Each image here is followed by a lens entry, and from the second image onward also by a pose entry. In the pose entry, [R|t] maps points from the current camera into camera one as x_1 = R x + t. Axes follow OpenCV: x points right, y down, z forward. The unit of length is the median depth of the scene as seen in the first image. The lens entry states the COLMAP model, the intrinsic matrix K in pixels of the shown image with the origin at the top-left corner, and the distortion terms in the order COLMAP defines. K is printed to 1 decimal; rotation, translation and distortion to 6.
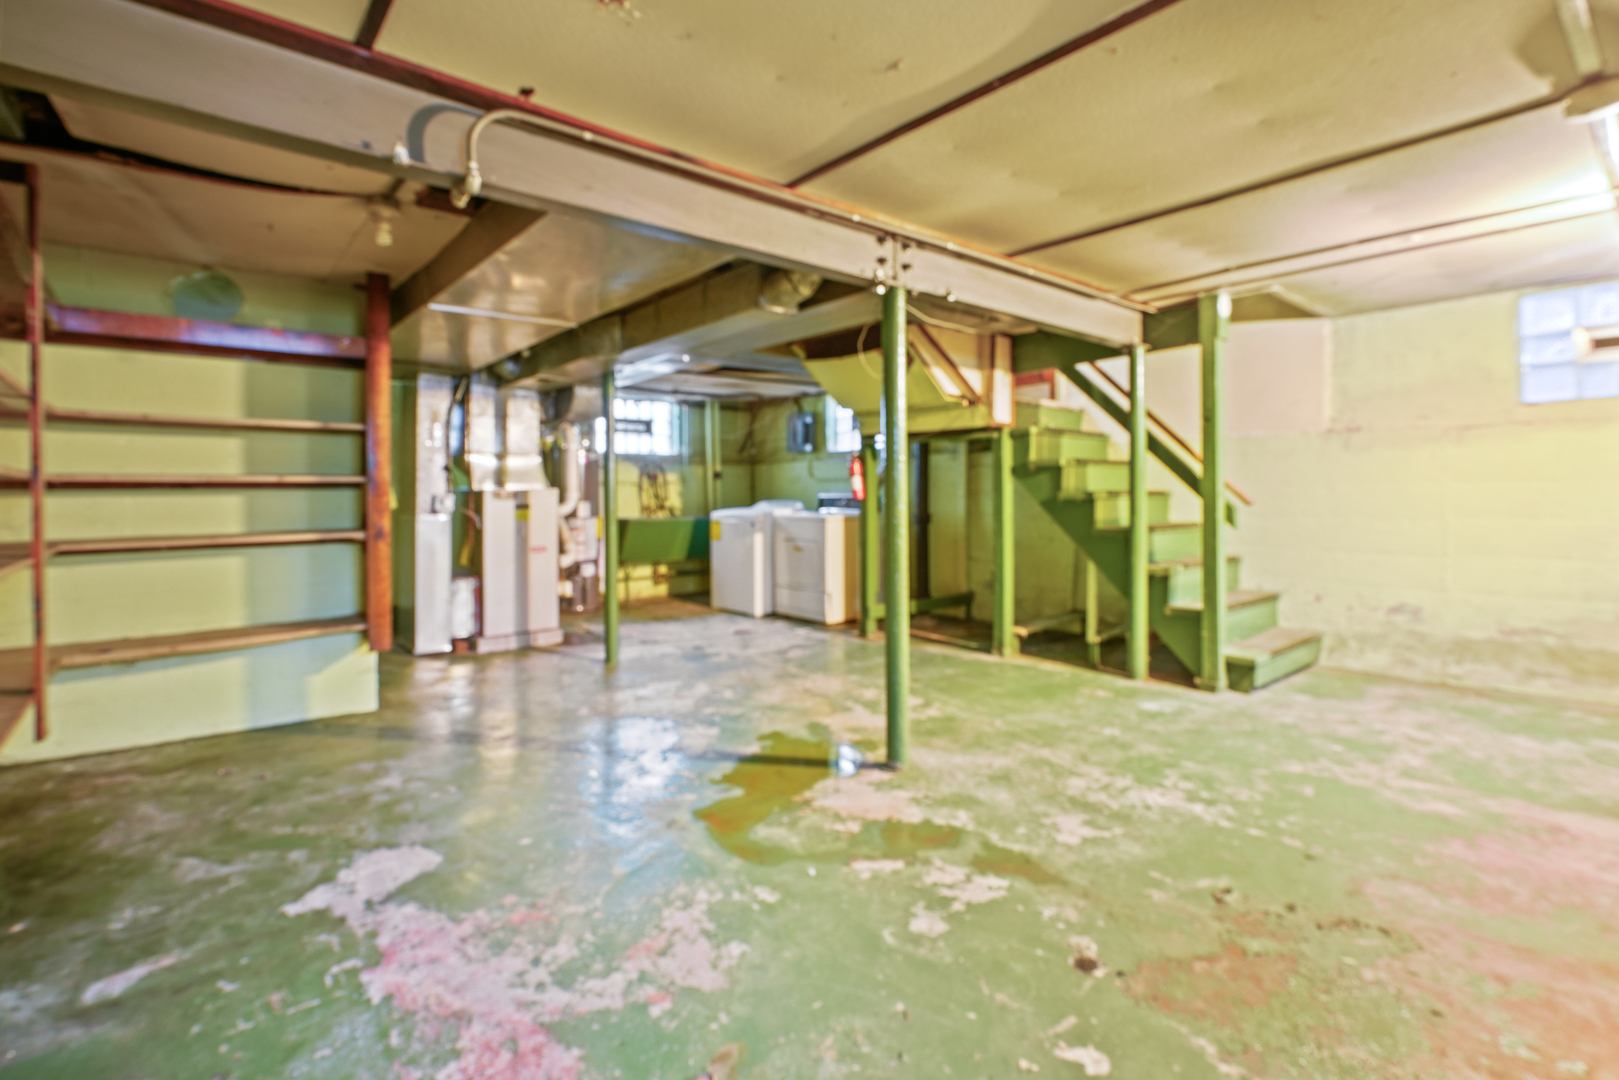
lens RADIAL K [[738.3, 0, 806.6], [0, 738.3, 516.4], [0, 0, 1]] dist [0.001305, 0.001078]
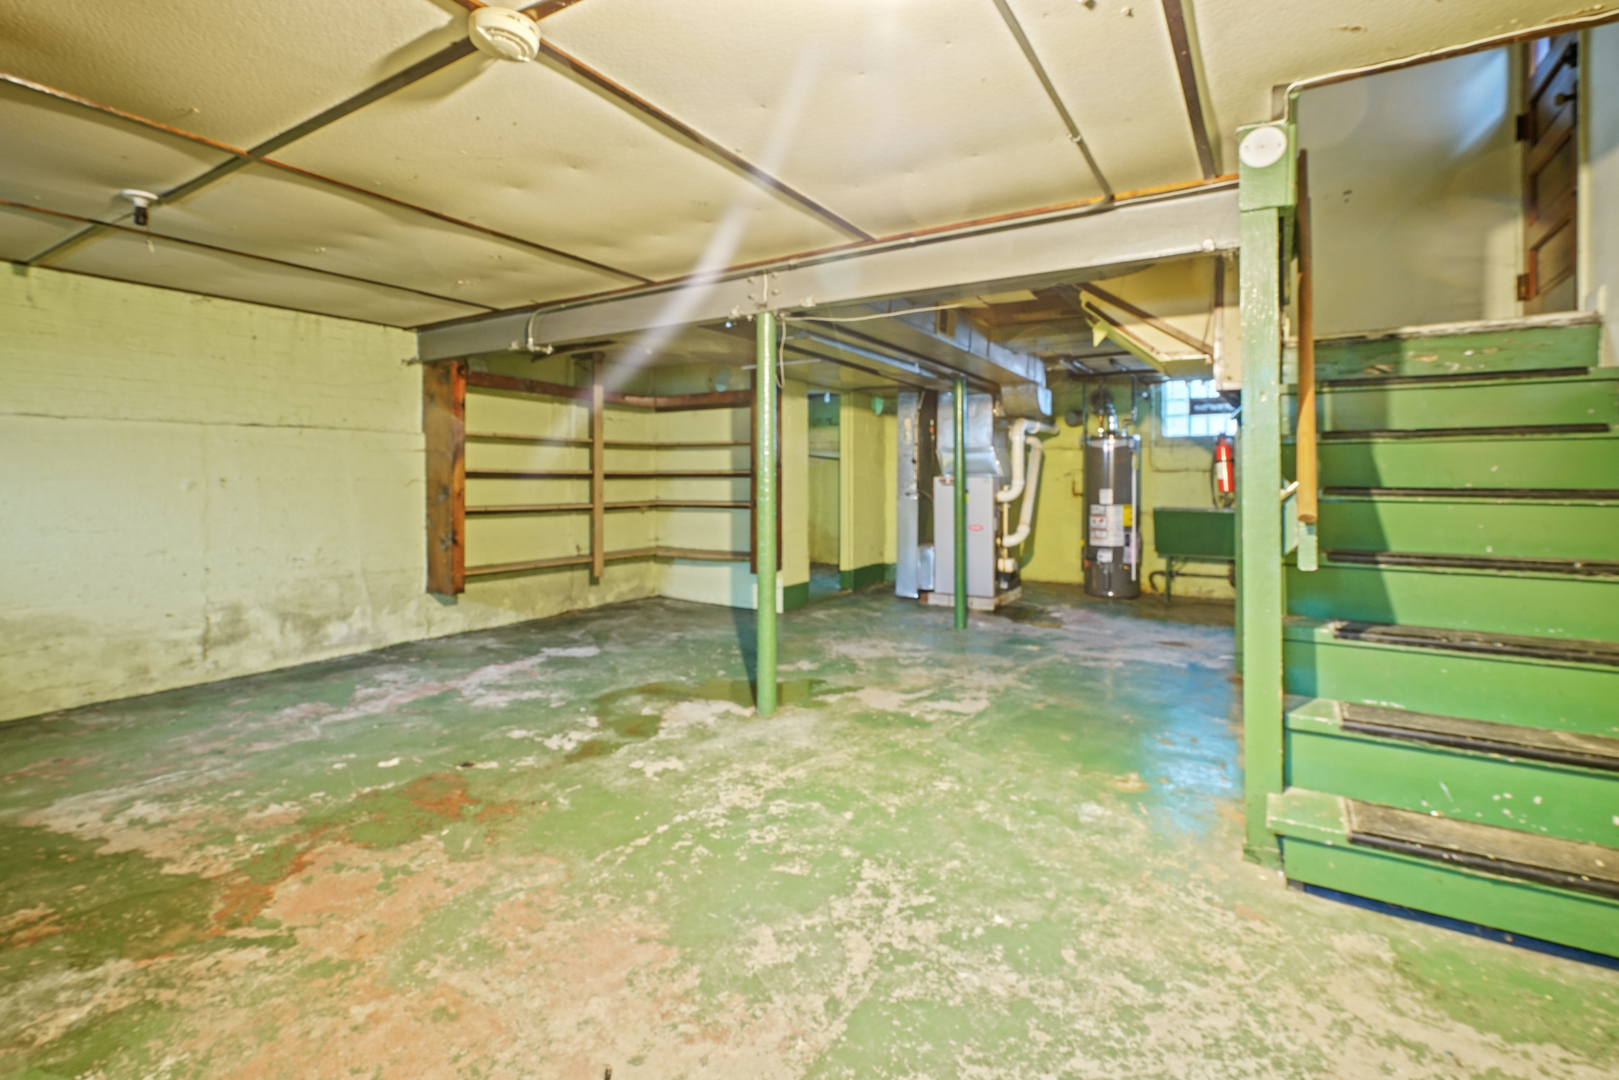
lens RADIAL K [[760.7, 0, 805.9], [0, 760.7, 478.0], [0, 0, 1]] dist [-0.000134, 0.000072]
pose [[0.306860, 0.005347, -0.951740, 1.449505], [-0.027937, 0.999604, -0.003392, -0.041886], [0.951344, 0.027630, 0.306888, 0.756734]]
